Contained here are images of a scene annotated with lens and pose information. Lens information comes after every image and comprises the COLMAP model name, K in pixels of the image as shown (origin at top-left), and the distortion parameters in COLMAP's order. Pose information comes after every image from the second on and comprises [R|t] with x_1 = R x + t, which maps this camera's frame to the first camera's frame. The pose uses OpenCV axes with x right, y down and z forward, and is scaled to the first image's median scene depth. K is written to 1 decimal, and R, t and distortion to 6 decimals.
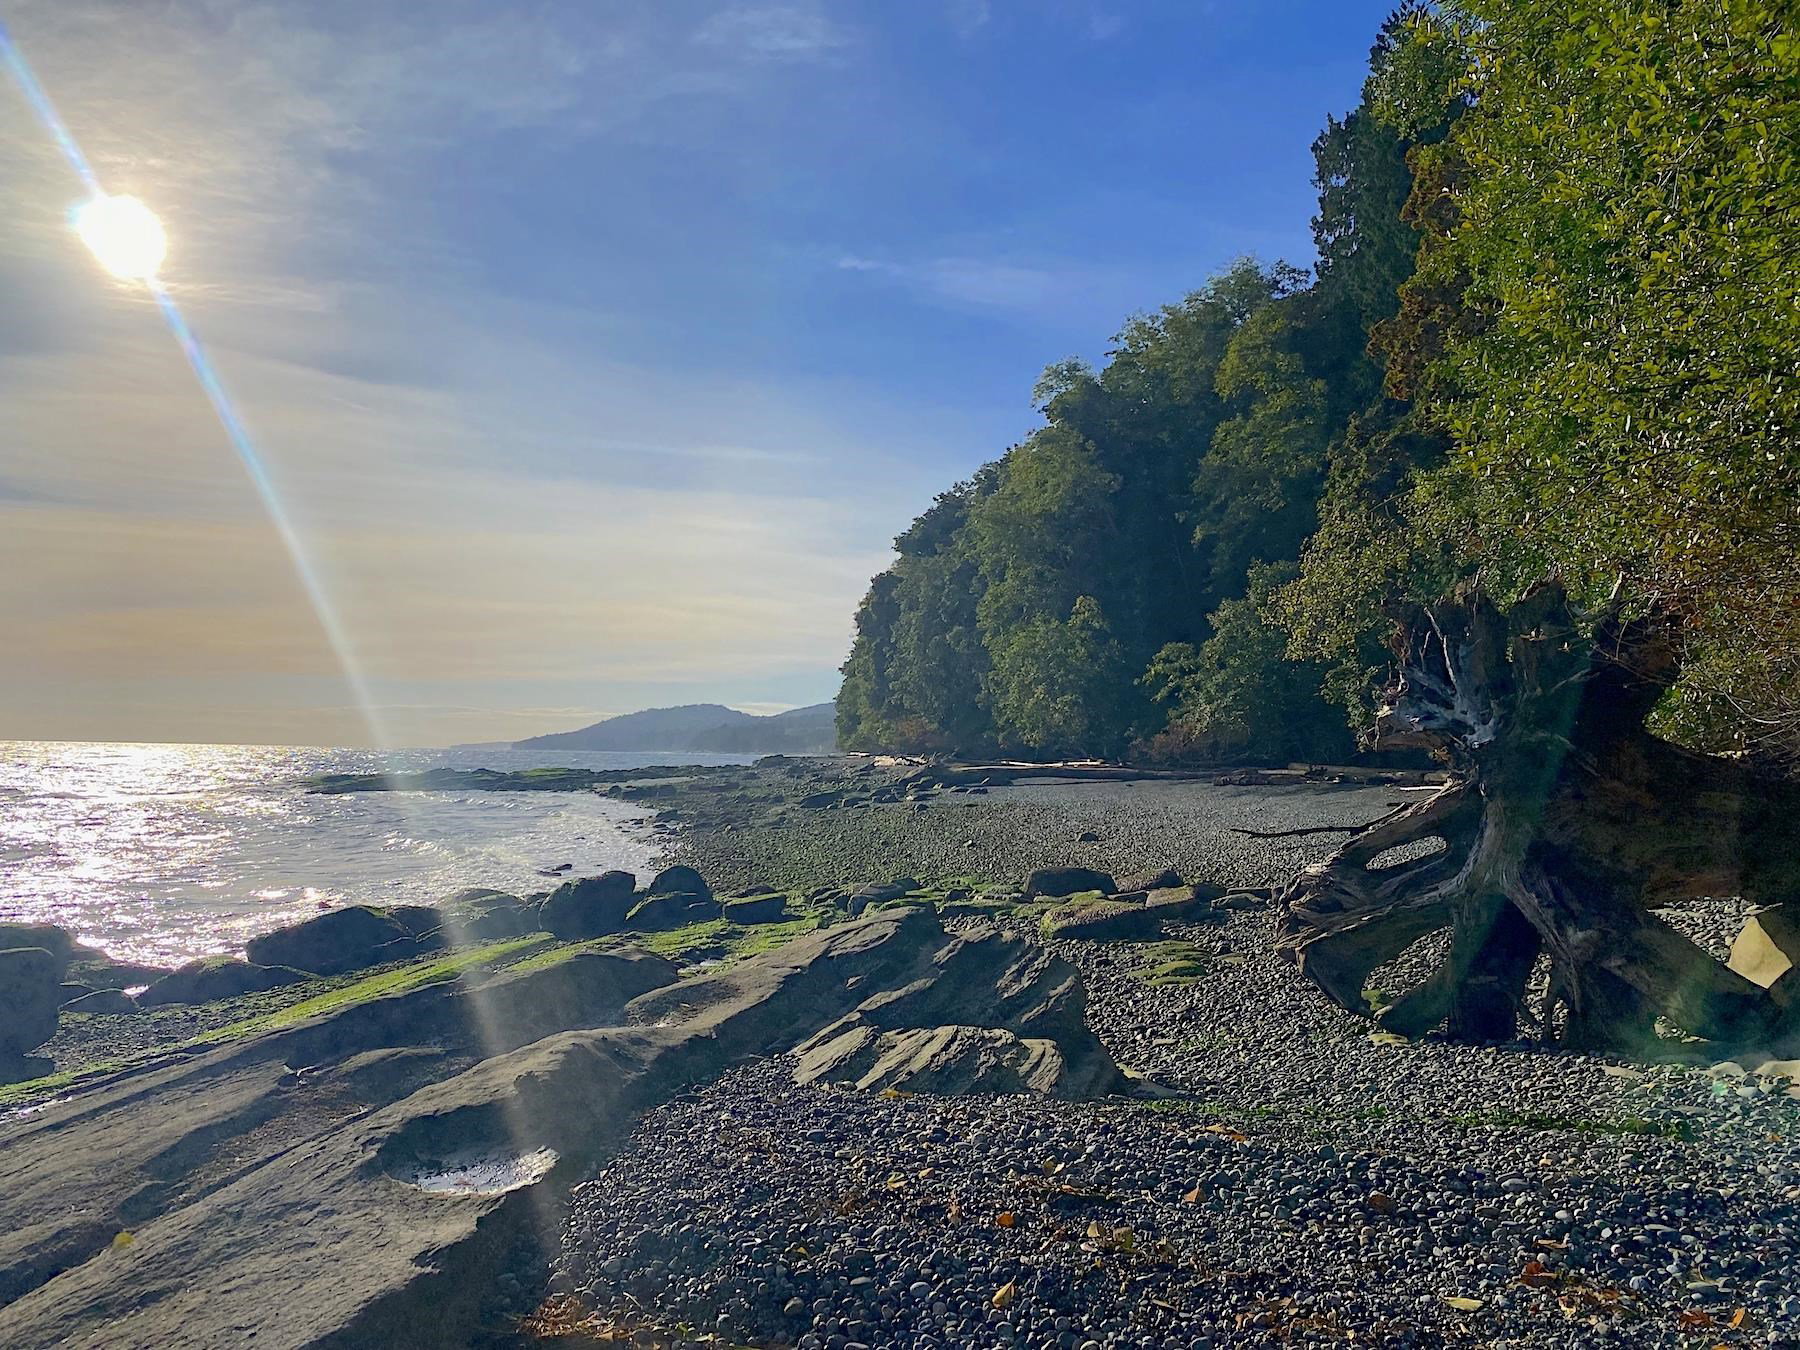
lens RADIAL K [[1349.2, 0, 901.4], [0, 1349.2, 670.4], [0, 0, 1]] dist [0.029692, -0.045340]
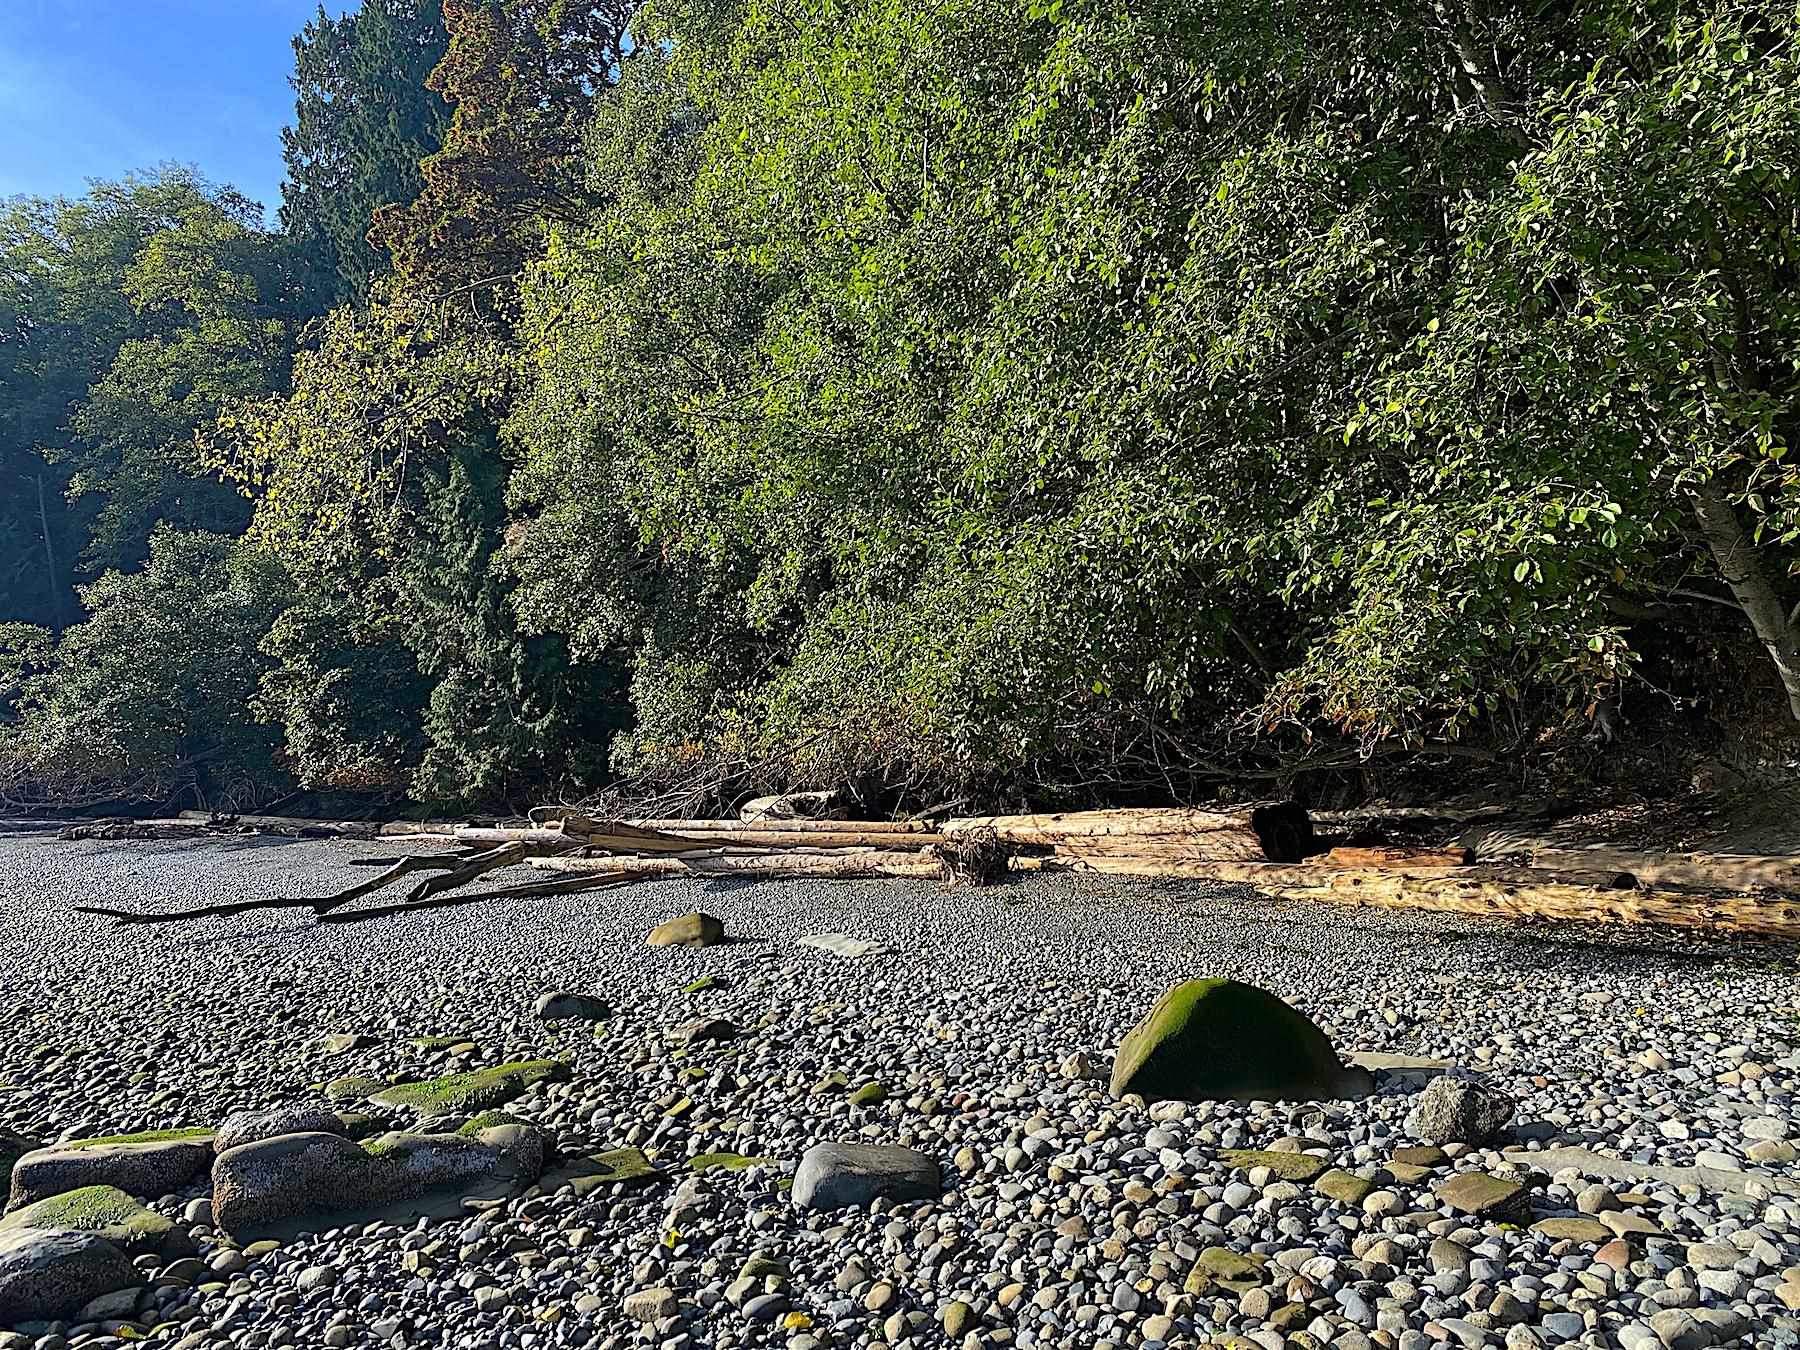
lens RADIAL K [[1349.2, 0, 905.9], [0, 1349.2, 672.4], [0, 0, 1]] dist [0.029692, -0.045340]
pose [[0.713230, 0.101556, 0.693534, 0.107949], [-0.068605, 0.994812, -0.075120, 0.048908], [-0.697564, 0.005998, 0.716497, 0.435265]]
